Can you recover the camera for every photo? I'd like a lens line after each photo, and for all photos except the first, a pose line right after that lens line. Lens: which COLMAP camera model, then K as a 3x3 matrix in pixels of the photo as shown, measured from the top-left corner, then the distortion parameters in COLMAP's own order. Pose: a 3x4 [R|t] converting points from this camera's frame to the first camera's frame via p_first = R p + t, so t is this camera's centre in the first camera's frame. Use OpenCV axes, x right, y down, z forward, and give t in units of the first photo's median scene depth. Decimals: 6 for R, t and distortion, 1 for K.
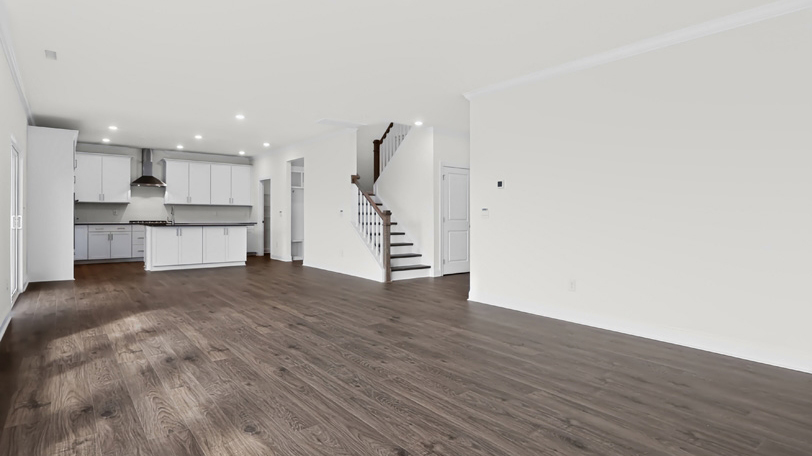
lens RADIAL K [[429.4, 0, 417.4], [0, 429.4, 213.8], [0, 0, 1]] dist [-0.017687, -0.000031]
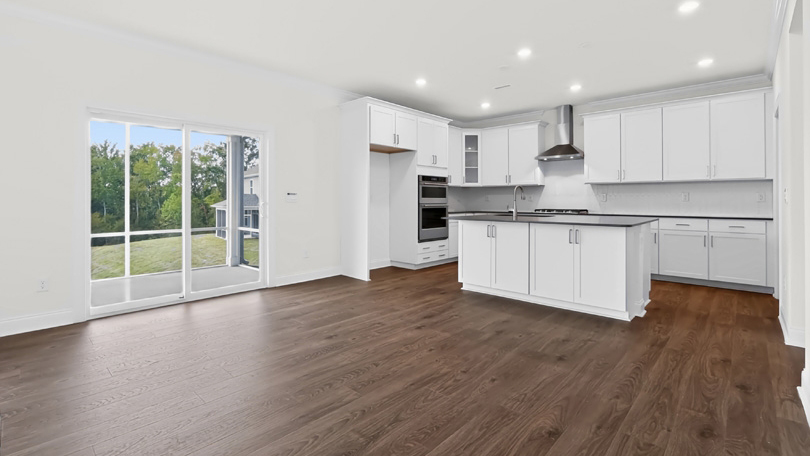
lens RADIAL K [[377.4, 0, 402.2], [0, 377.4, 202.8], [0, 0, 1]] dist [-0.005649, 0.000393]
pose [[0.127442, -0.000447, -0.991846, -0.060183], [0.007801, 0.999969, 0.000551, 0.003003], [0.991815, -0.007808, 0.127441, 0.676451]]
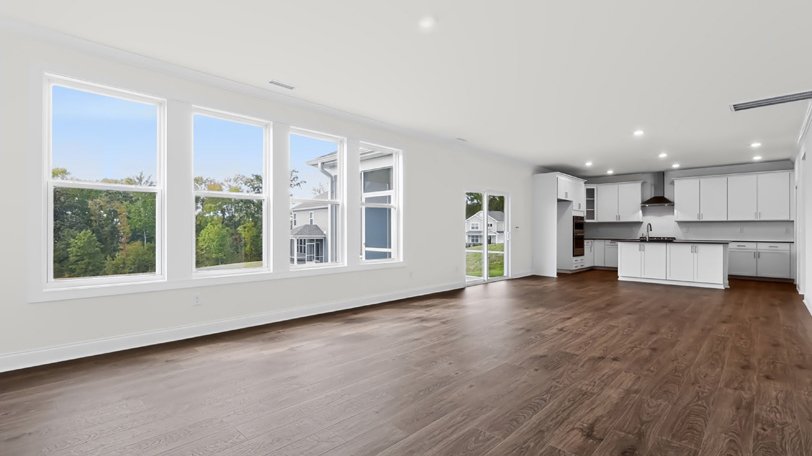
lens RADIAL K [[378.3, 0, 400.2], [0, 378.3, 234.1], [0, 0, 1]] dist [-0.005649, 0.000393]
pose [[0.103244, 0.002802, -0.994652, 0.273332], [0.002733, 0.999991, 0.003101, 0.003192], [0.994652, -0.003038, 0.103236, 0.241356]]
